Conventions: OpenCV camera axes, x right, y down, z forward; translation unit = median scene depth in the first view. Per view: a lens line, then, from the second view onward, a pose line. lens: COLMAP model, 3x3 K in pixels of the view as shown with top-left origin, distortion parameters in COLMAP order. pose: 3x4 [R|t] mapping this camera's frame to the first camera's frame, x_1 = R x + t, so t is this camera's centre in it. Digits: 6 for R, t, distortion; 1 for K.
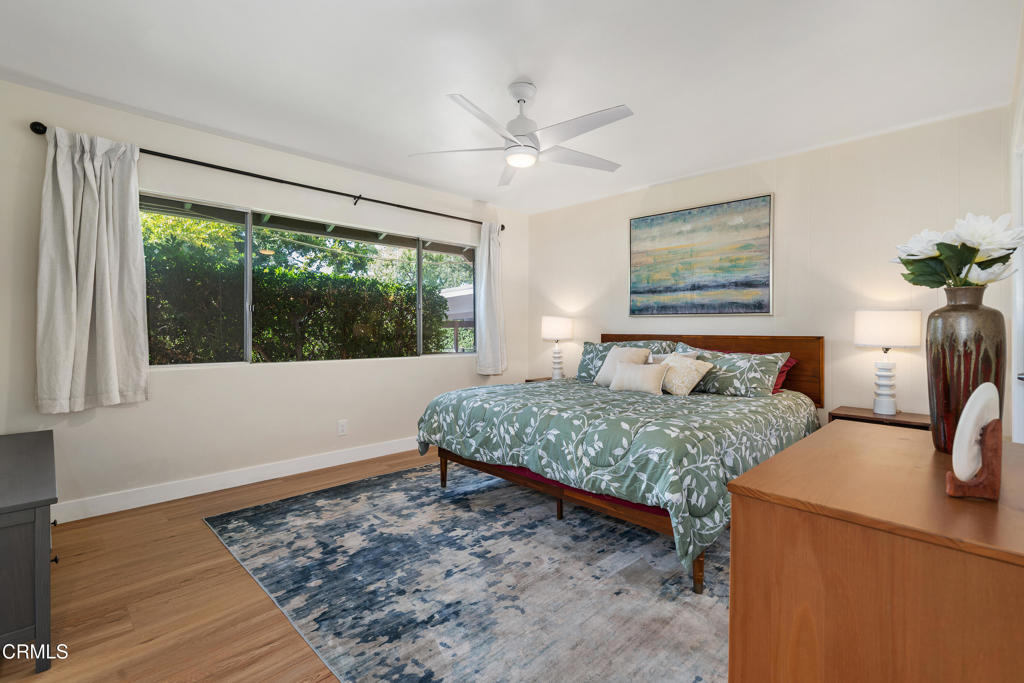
lens RADIAL K [[470.0, 0, 507.3], [0, 470.0, 326.9], [0, 0, 1]] dist [-0.002722, 0.000088]
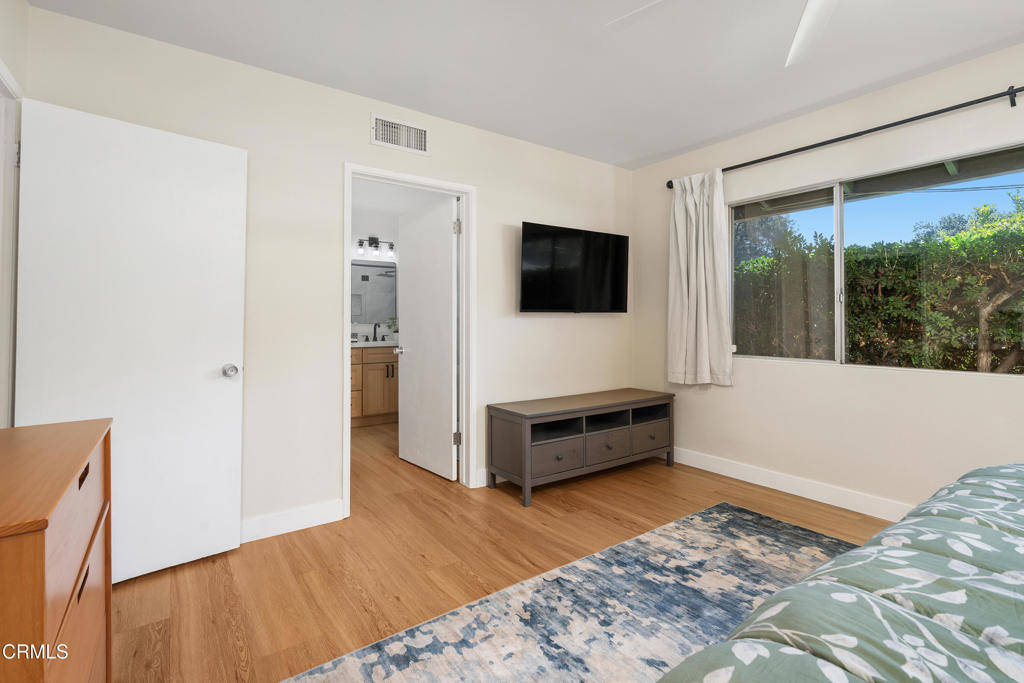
lens RADIAL K [[470.0, 0, 507.3], [0, 470.0, 326.9], [0, 0, 1]] dist [-0.002722, 0.000088]
pose [[-0.160819, 0.007669, -0.986954, 0.552067], [0.003238, 0.999969, 0.007243, 0.002580], [0.986979, -0.002031, -0.160839, 0.794176]]
